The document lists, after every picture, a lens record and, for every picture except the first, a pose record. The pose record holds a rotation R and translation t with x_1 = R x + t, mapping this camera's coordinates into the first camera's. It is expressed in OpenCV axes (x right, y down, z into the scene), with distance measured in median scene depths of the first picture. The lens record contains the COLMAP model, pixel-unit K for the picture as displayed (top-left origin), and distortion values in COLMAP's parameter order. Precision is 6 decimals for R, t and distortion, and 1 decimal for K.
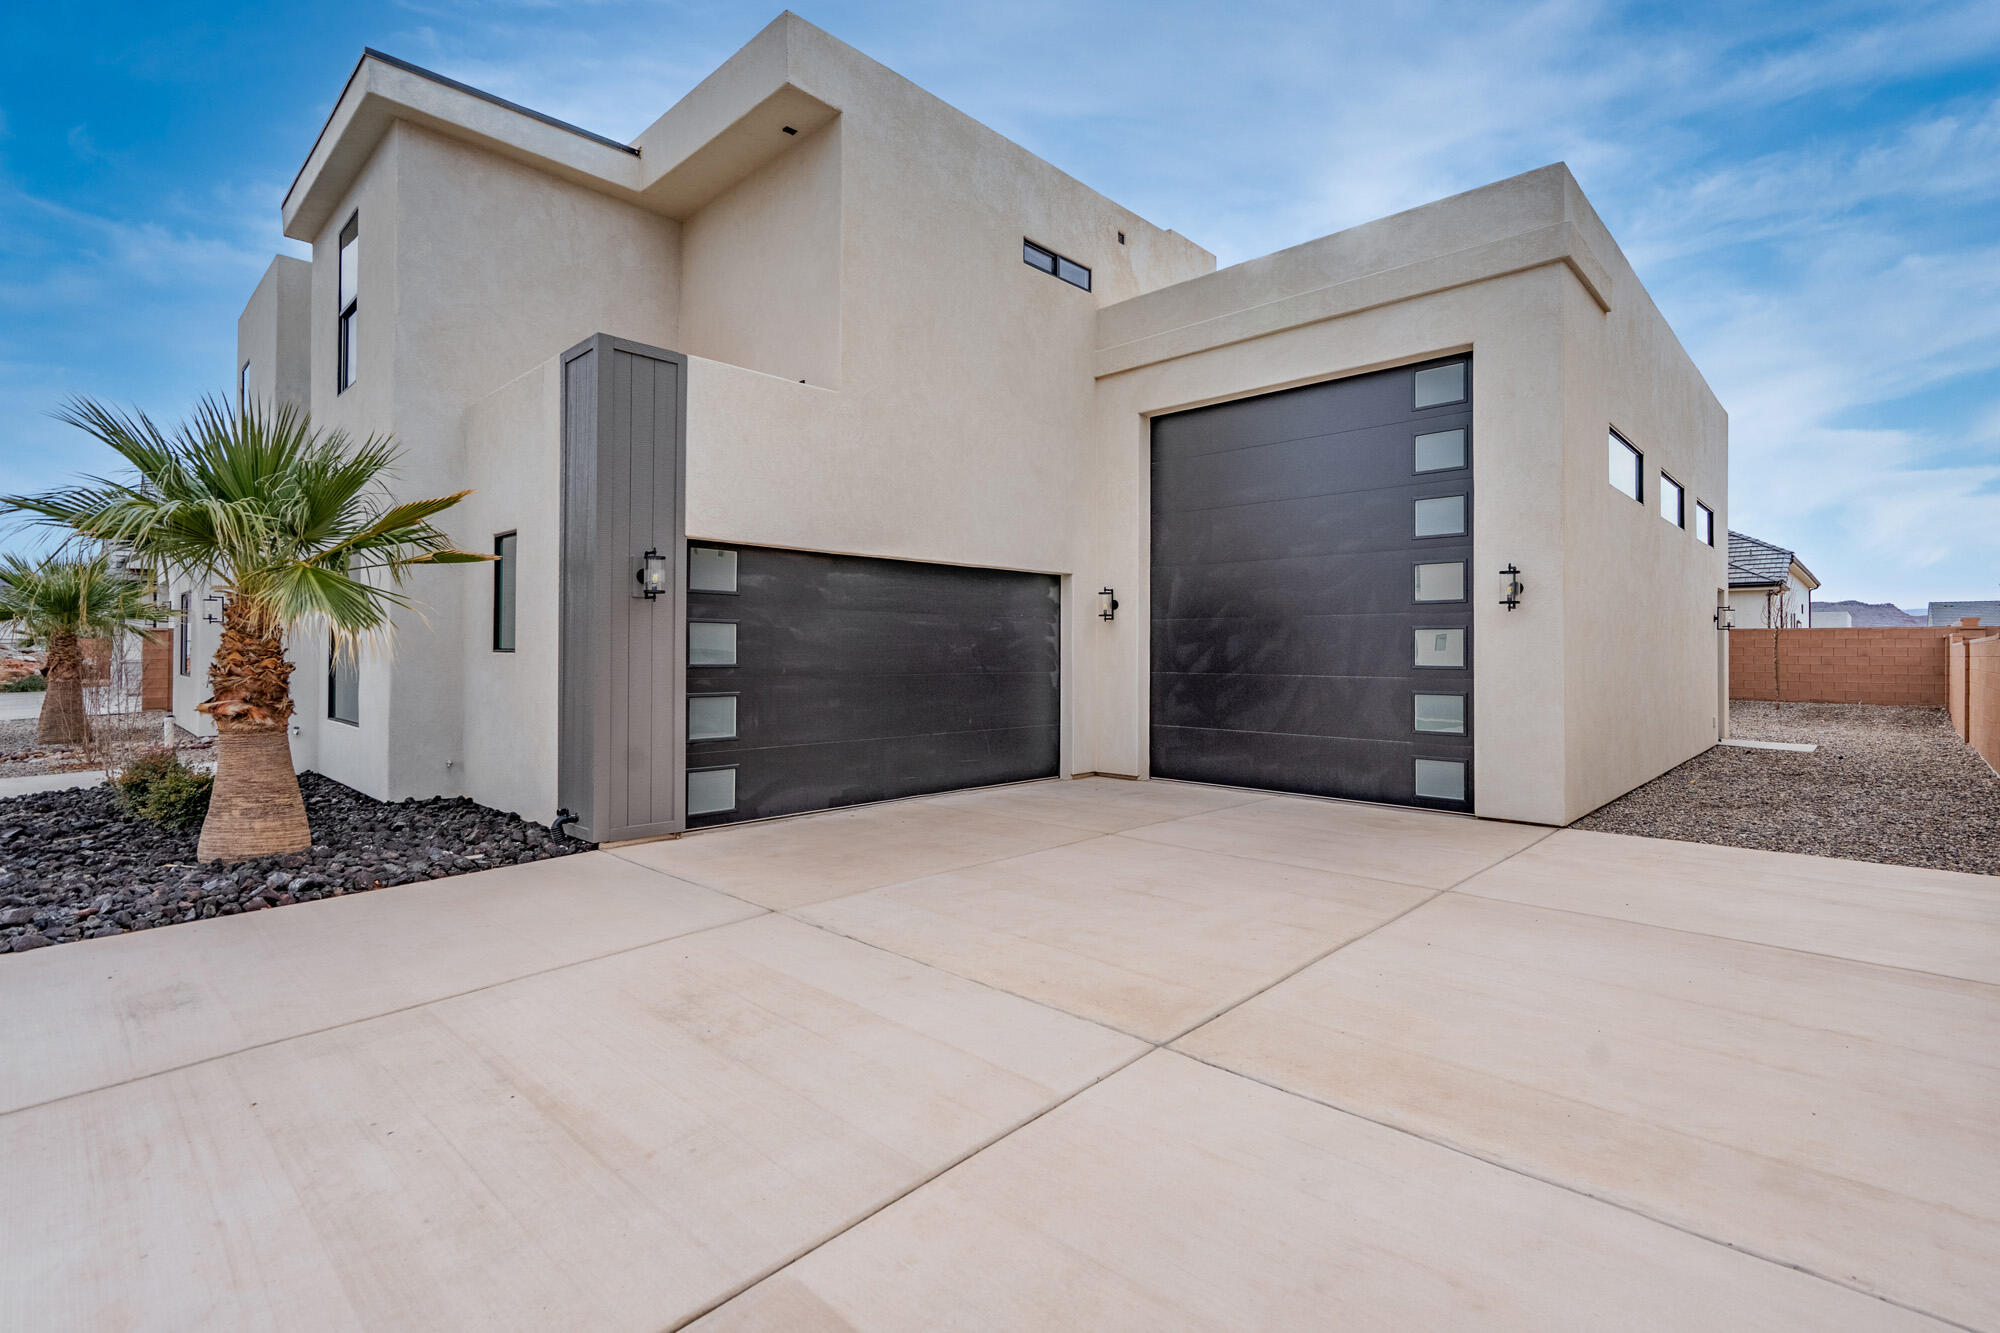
lens RADIAL K [[926.8, 0, 987.6], [0, 926.8, 623.1], [0, 0, 1]] dist [0.000033, 0.000258]
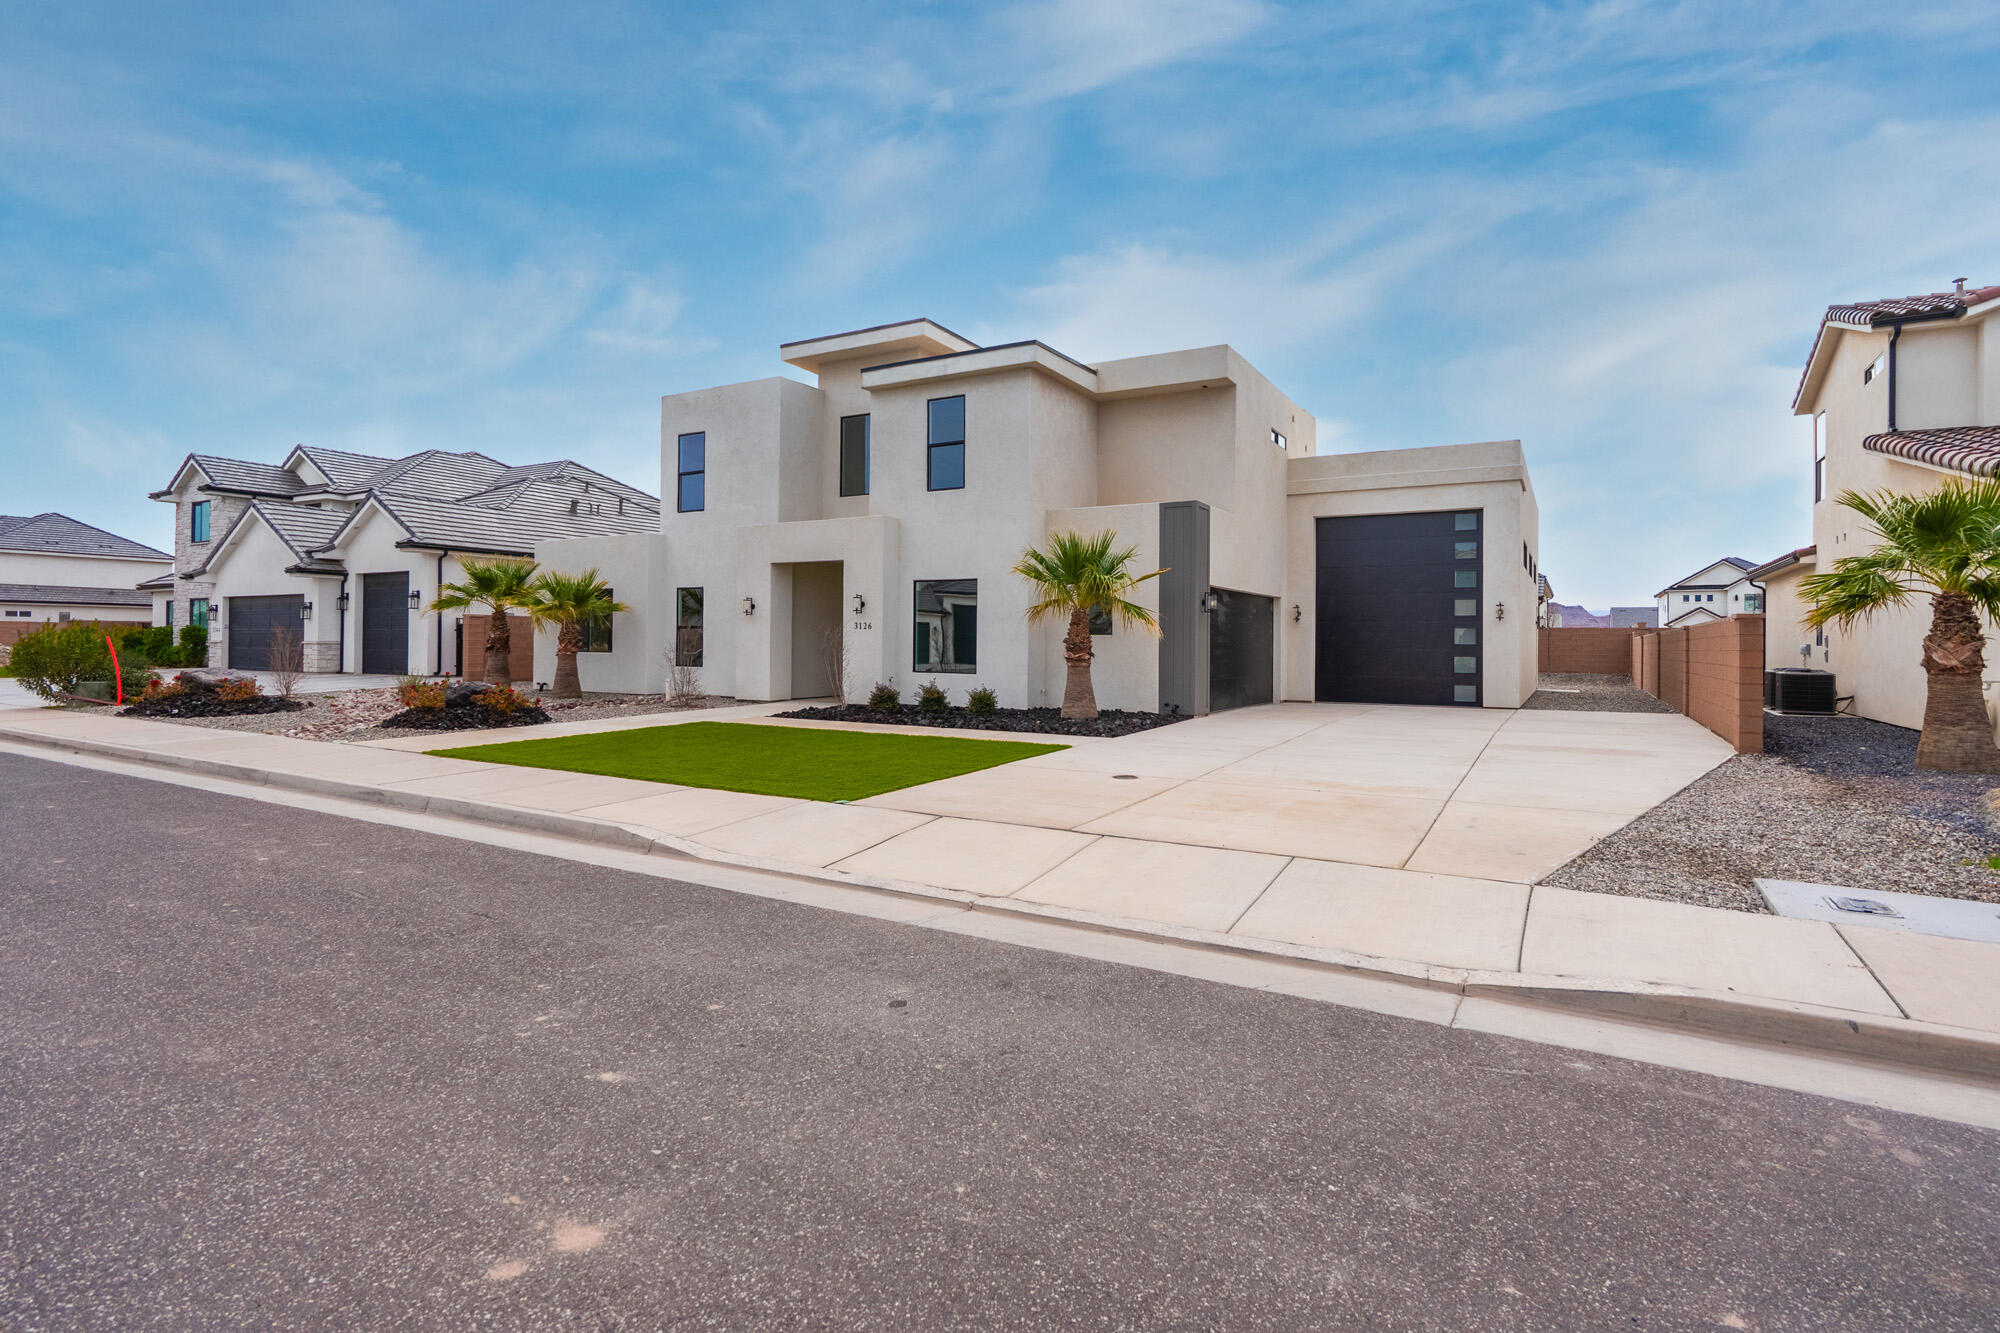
lens RADIAL K [[957.3, 0, 1067.4], [0, 957.3, 643.2], [0, 0, 1]] dist [-0.003602, -0.000759]
pose [[0.961491, 0.004284, 0.274802, -1.112921], [-0.012570, 0.999518, 0.028399, -0.011094], [-0.274548, -0.030759, 0.961081, -1.011888]]
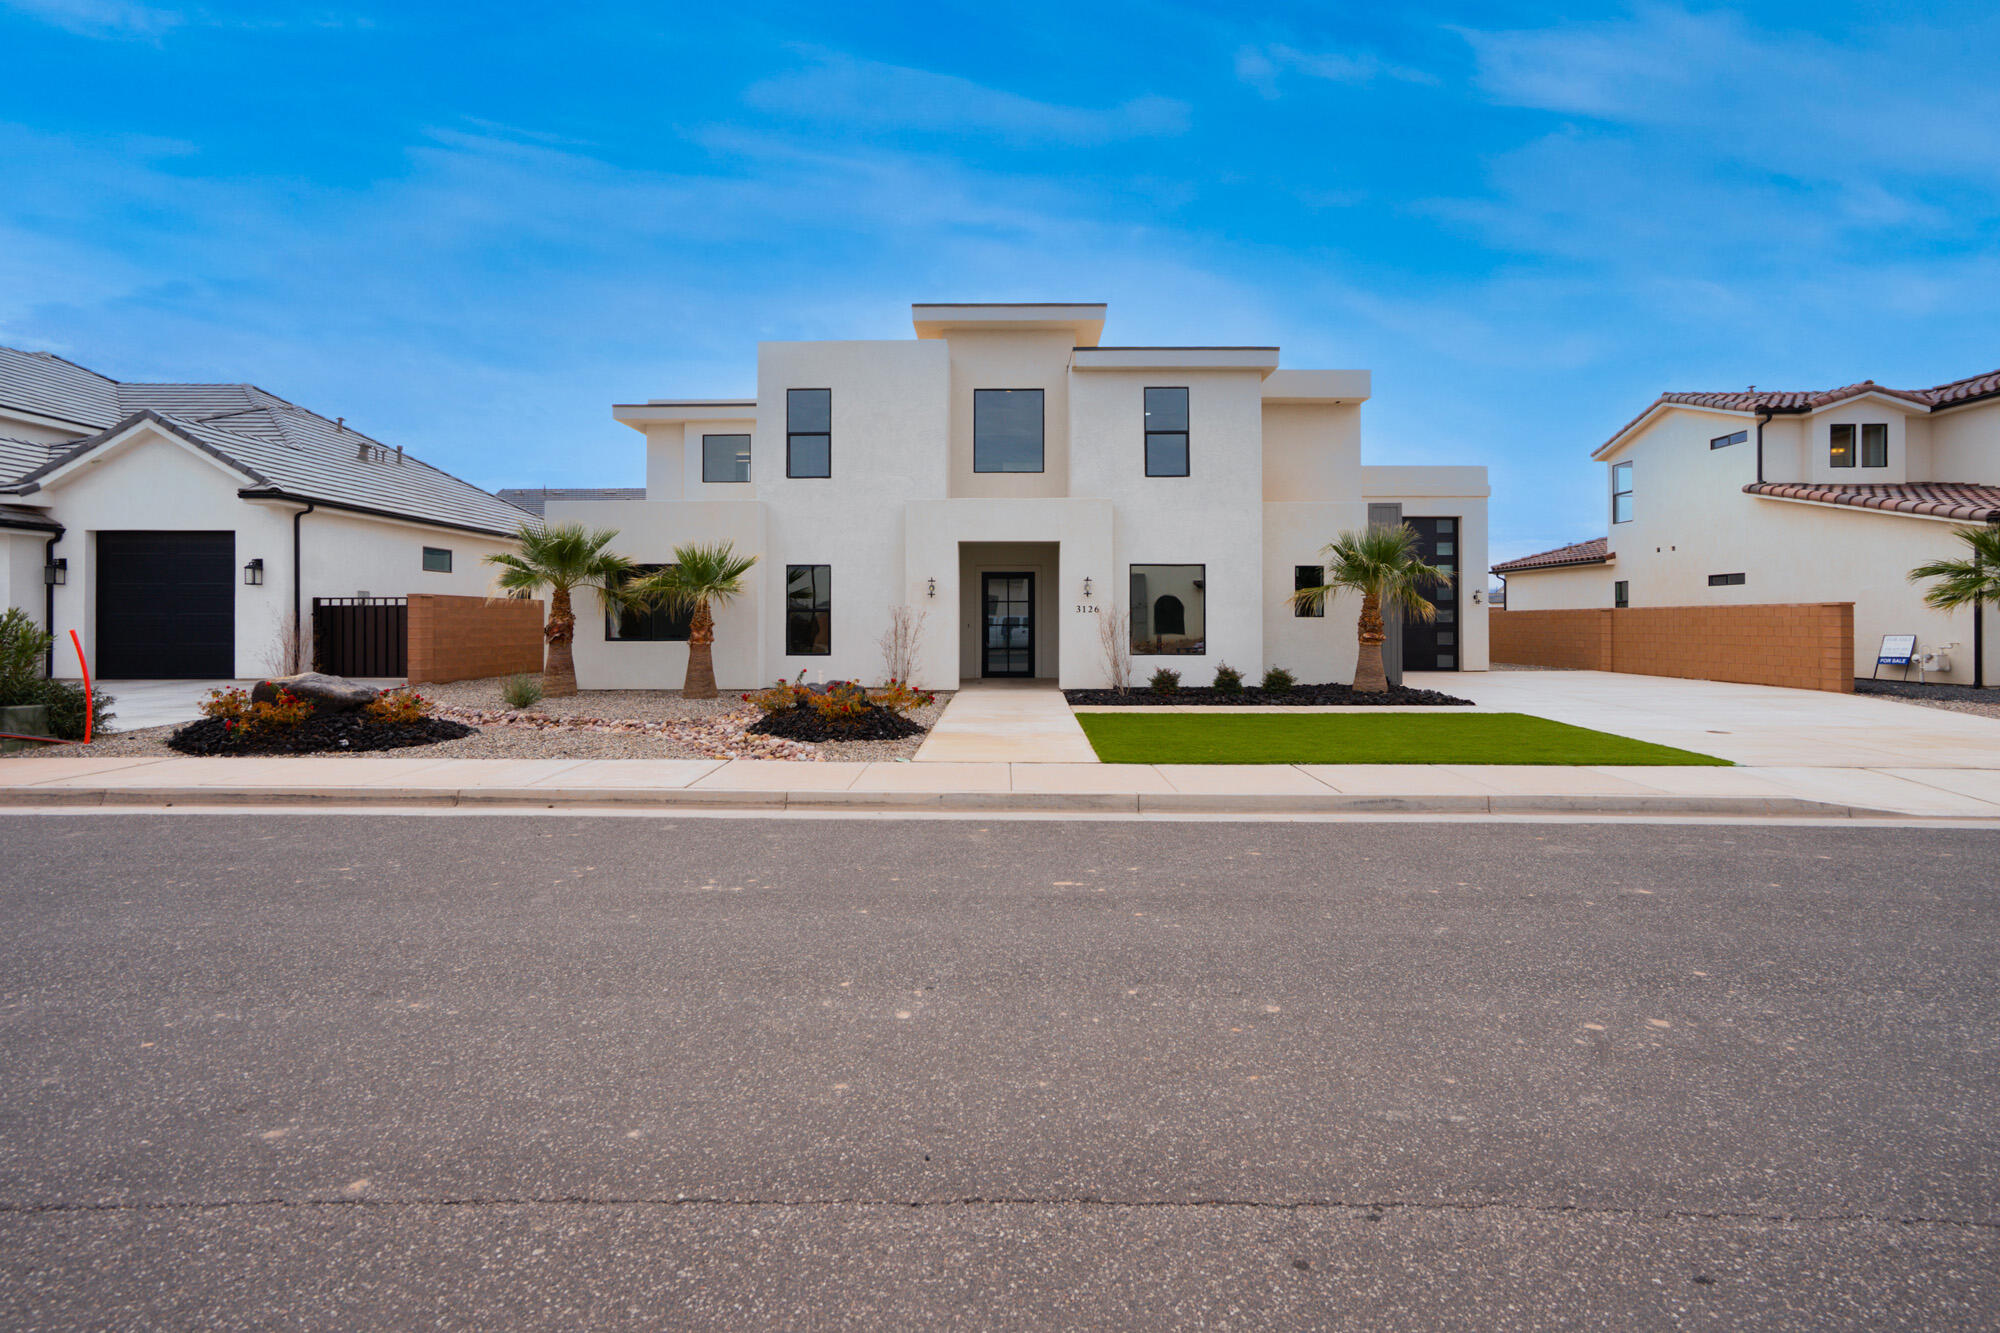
lens RADIAL K [[926.8, 0, 987.6], [0, 926.8, 623.1], [0, 0, 1]] dist [0.000033, 0.000258]
pose [[0.721996, -0.004108, 0.691885, -2.586531], [-0.016438, 0.999598, 0.023088, 0.004209], [-0.691701, -0.028043, 0.721639, -0.116542]]
